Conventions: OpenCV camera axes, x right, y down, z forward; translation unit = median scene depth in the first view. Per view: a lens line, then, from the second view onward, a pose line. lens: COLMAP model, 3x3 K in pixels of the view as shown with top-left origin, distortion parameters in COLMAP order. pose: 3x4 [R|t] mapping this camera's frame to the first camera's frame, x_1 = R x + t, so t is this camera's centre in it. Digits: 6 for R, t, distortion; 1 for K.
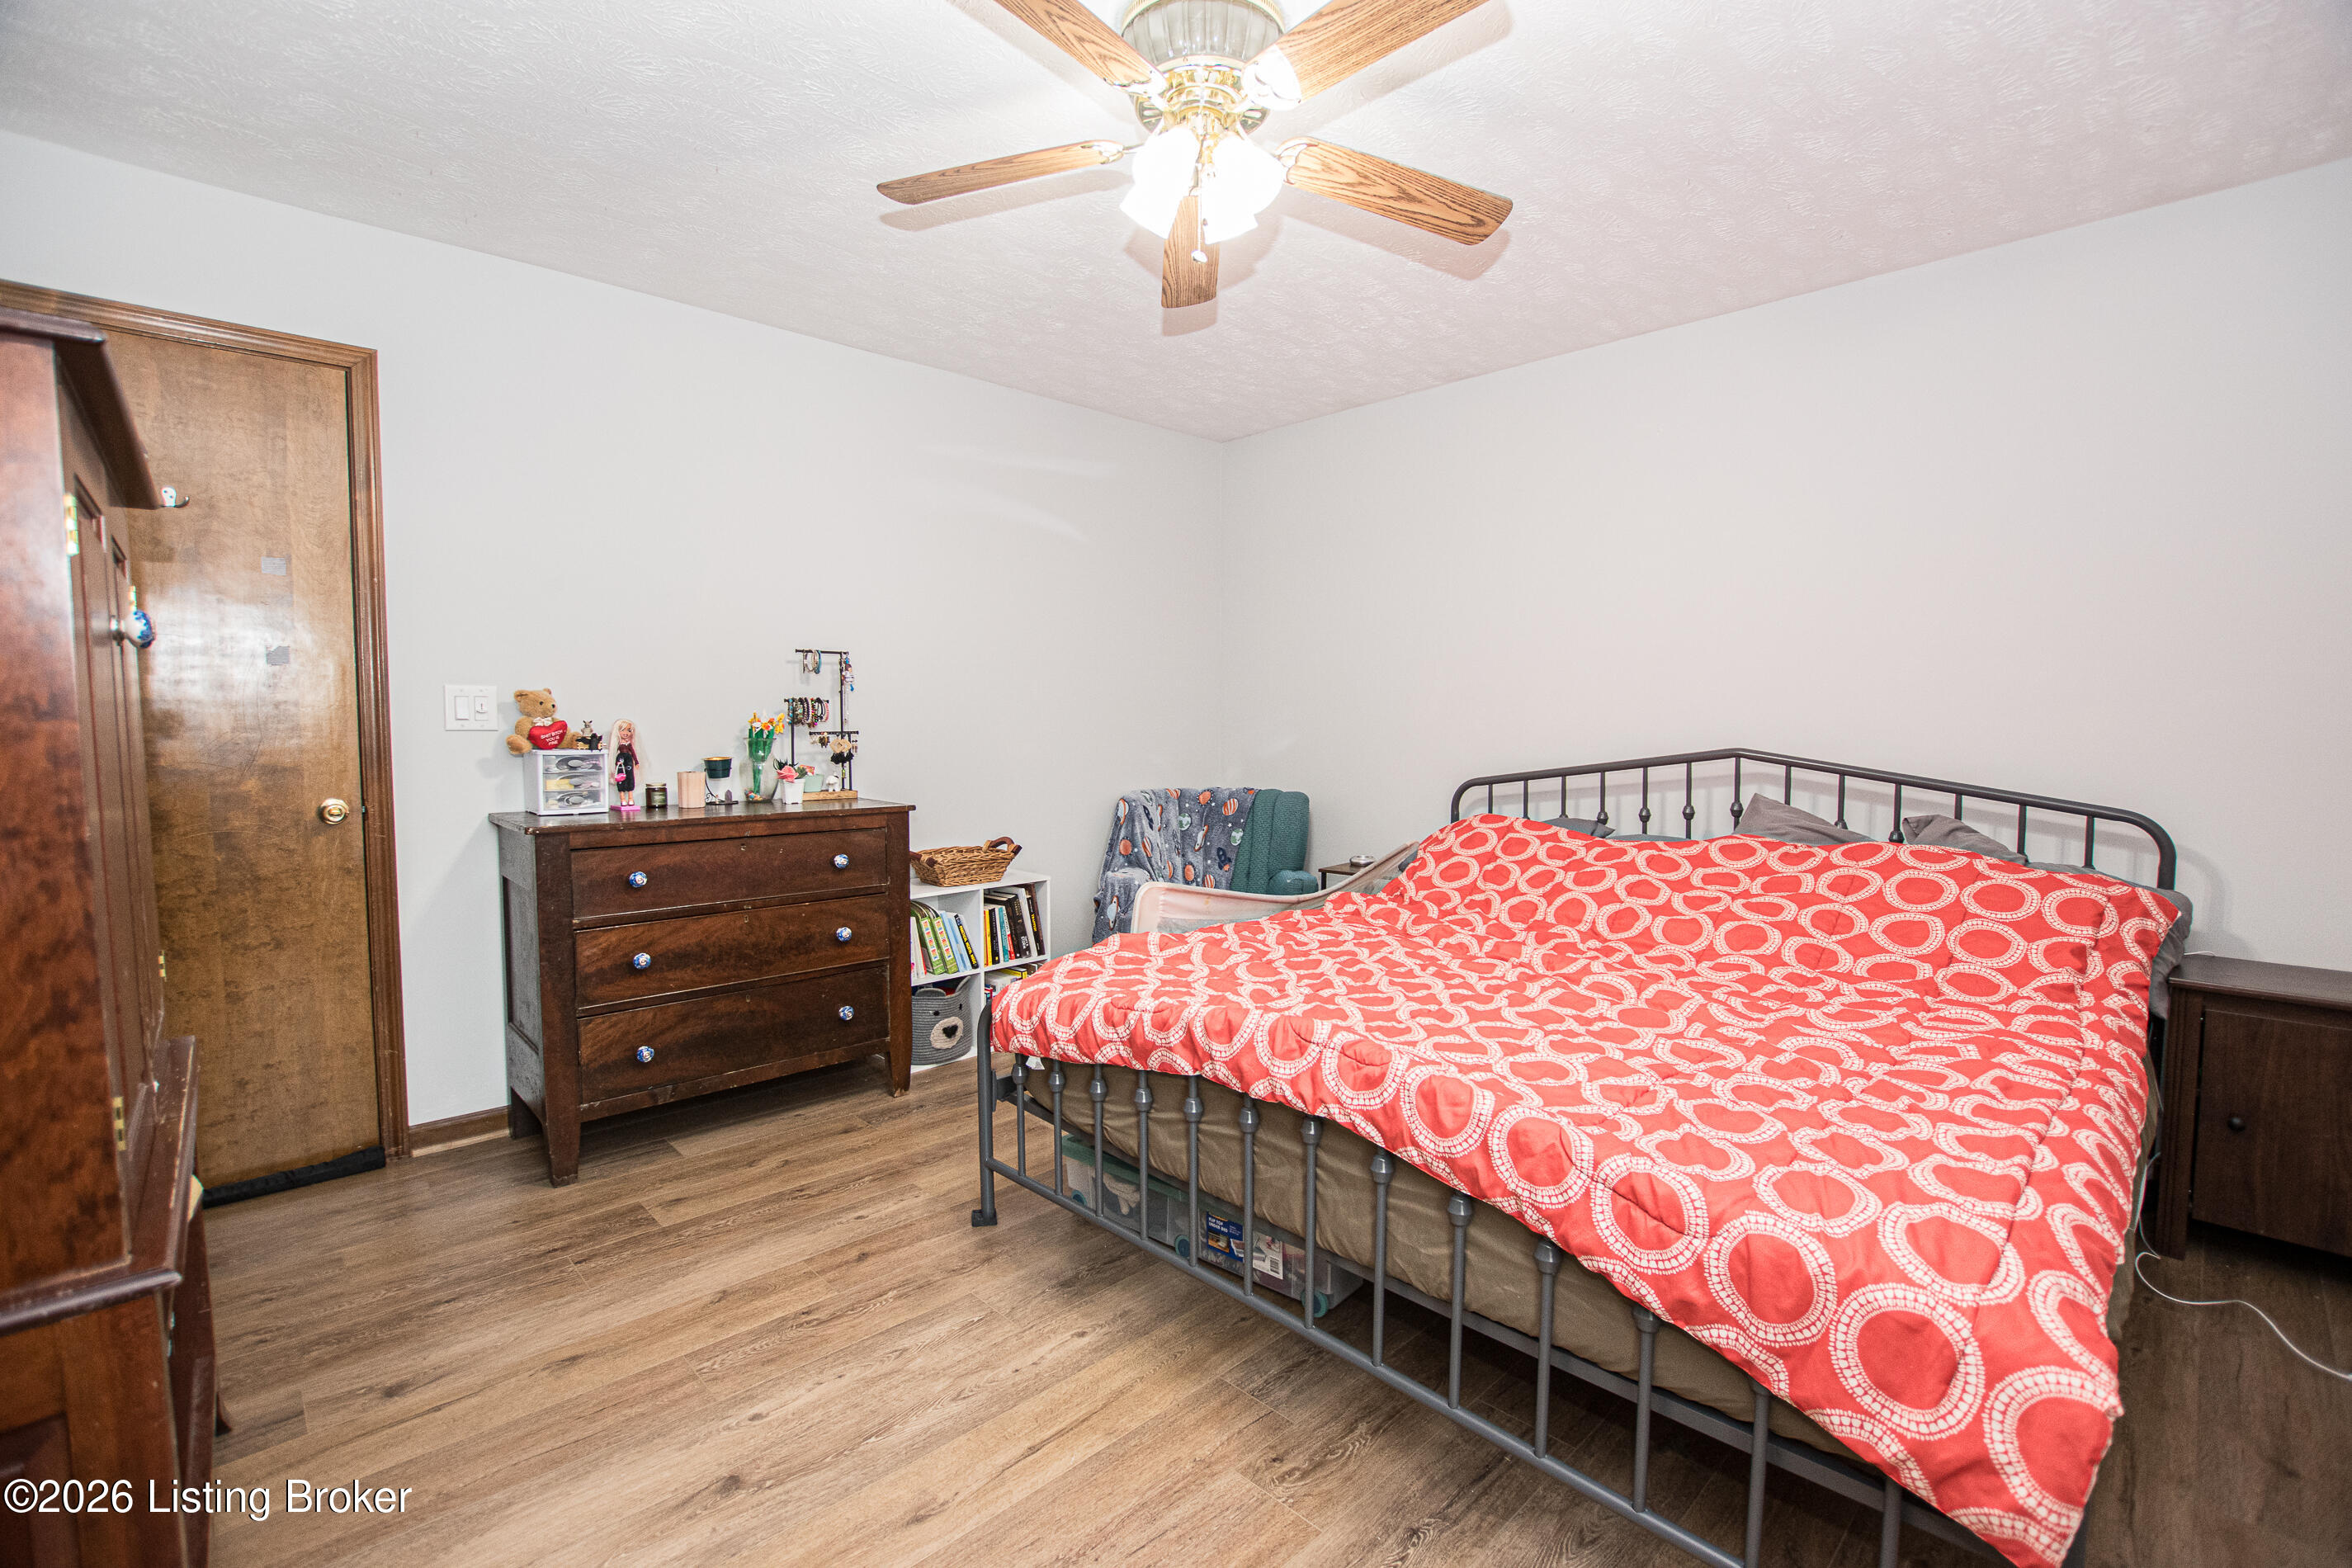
lens RADIAL K [[1048.0, 0, 1181.4], [0, 1048.0, 779.3], [0, 0, 1]] dist [-0.027719, -0.000055]
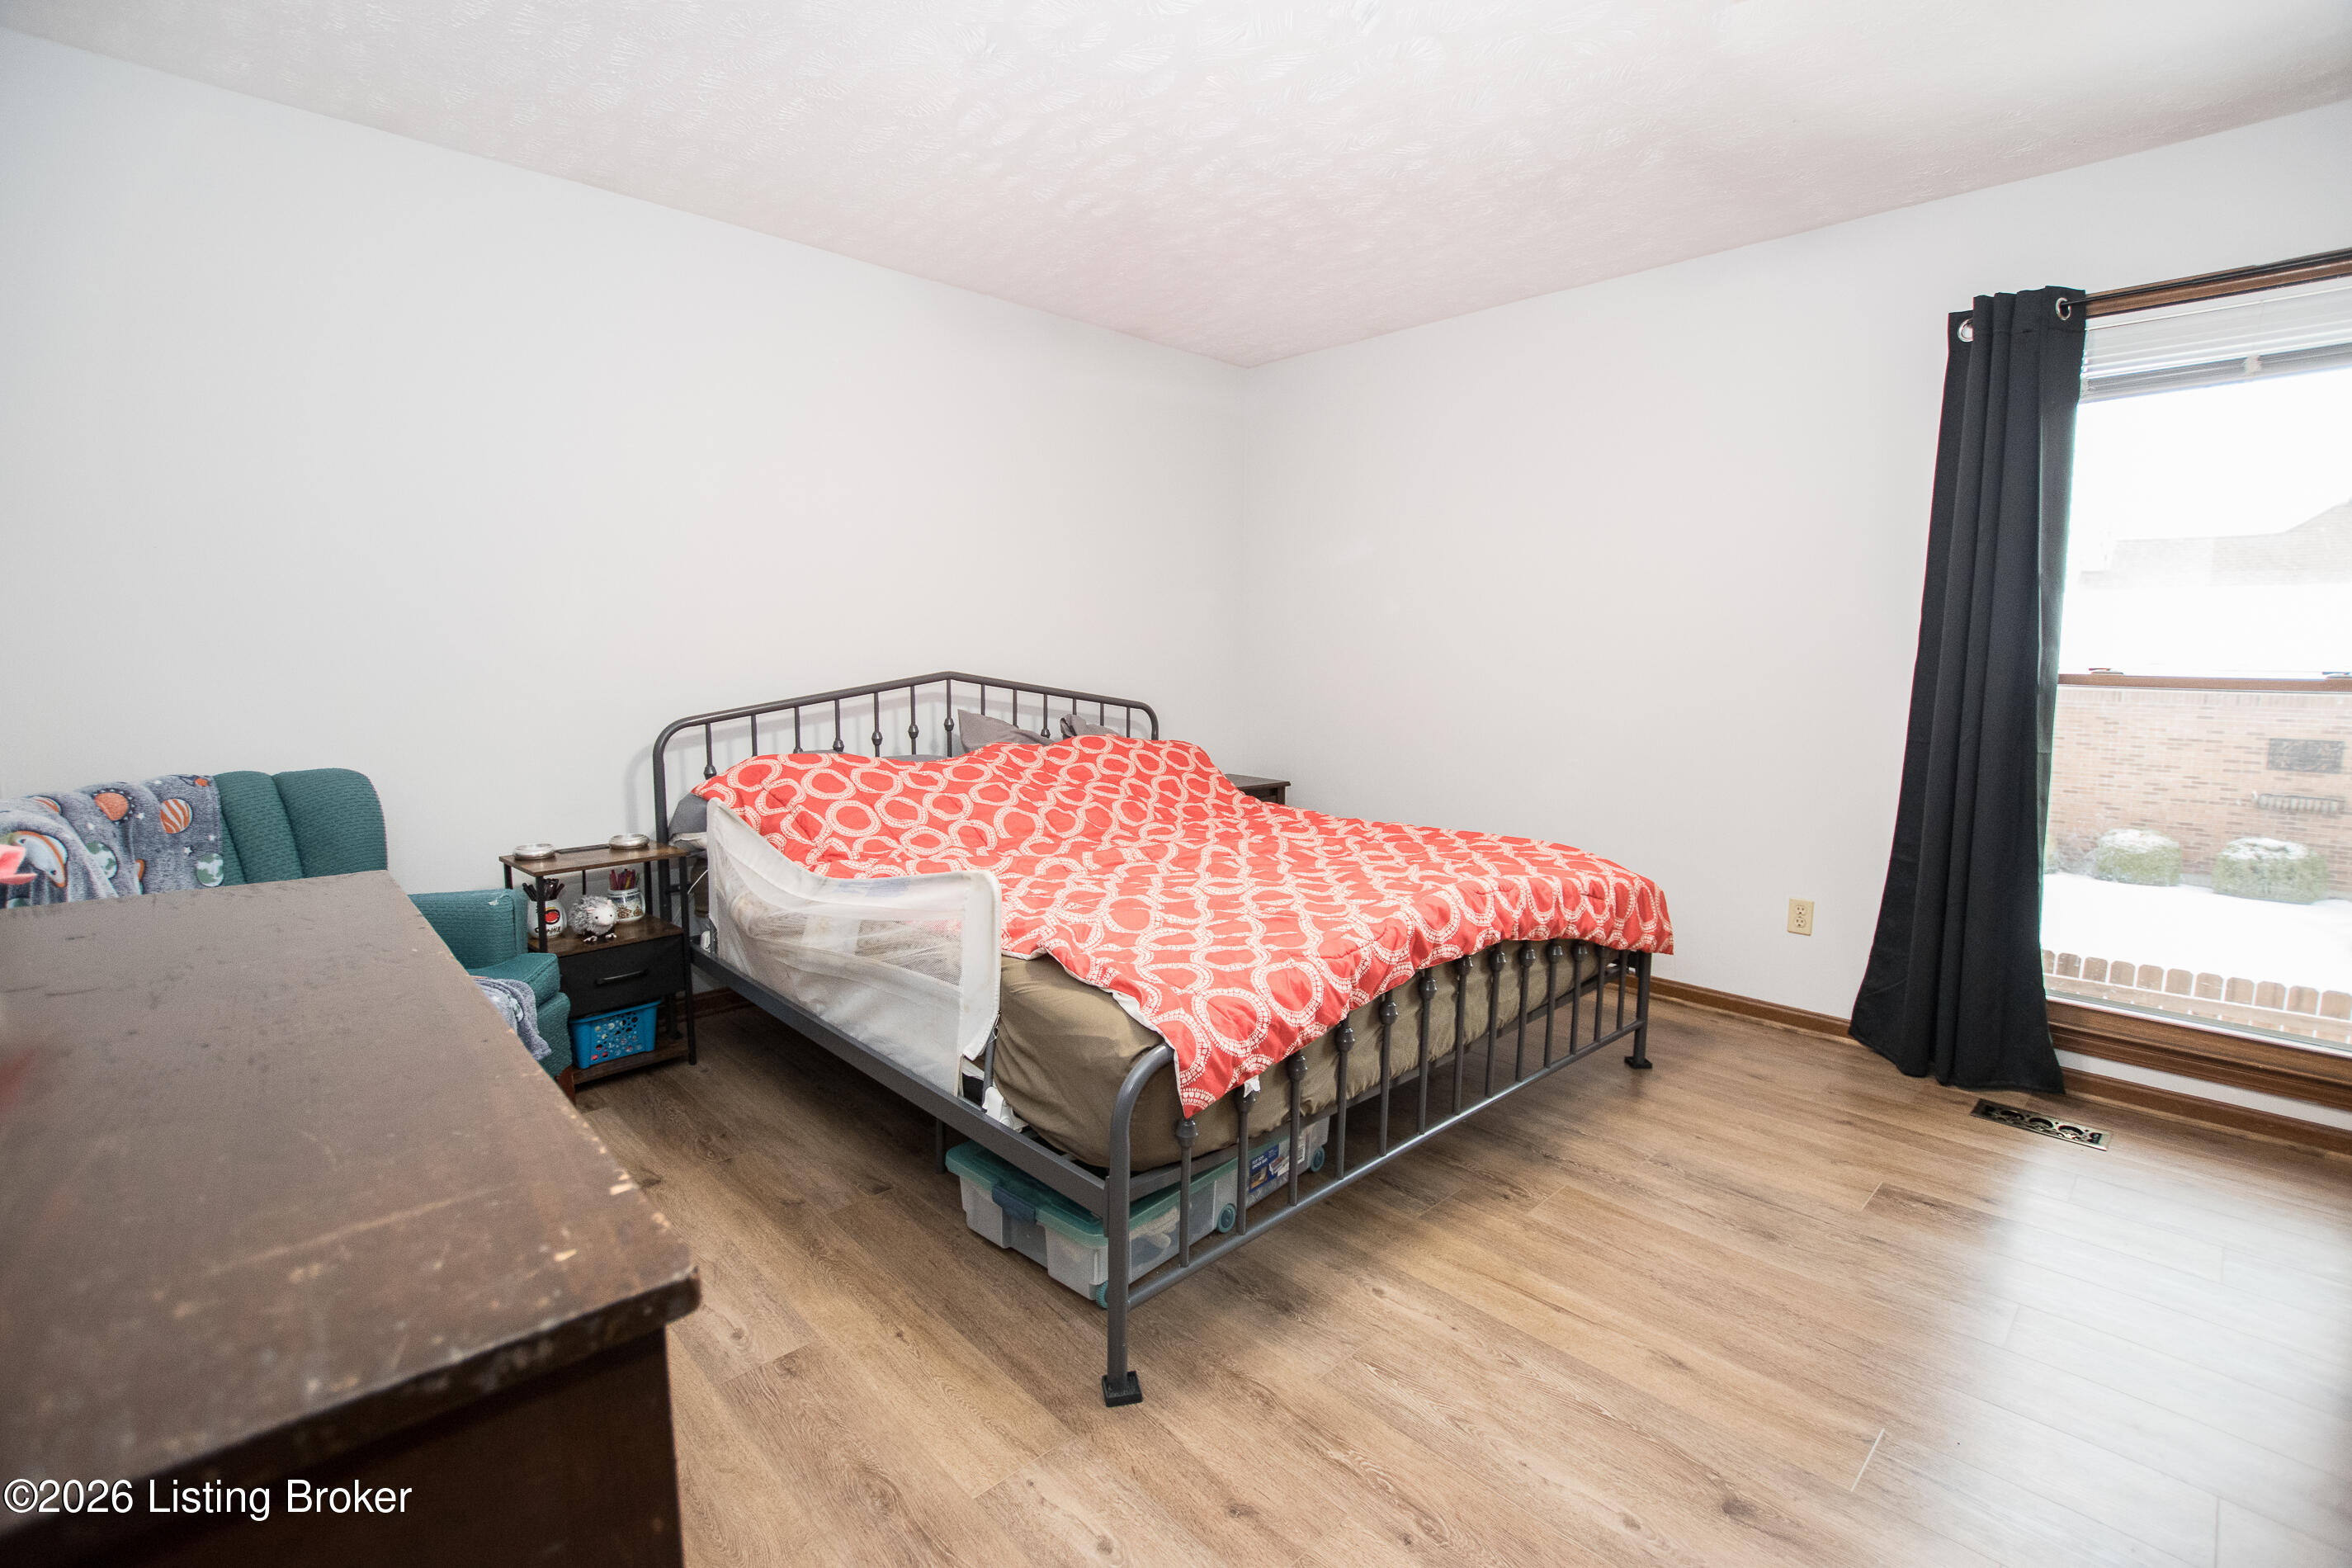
lens RADIAL K [[1048.0, 0, 1181.4], [0, 1048.0, 779.3], [0, 0, 1]] dist [-0.027719, -0.000055]
pose [[-0.001321, -0.121449, 0.992597, -0.908998], [0.046064, 0.991537, 0.121380, -0.057189], [-0.998938, 0.045883, 0.004285, 1.055634]]
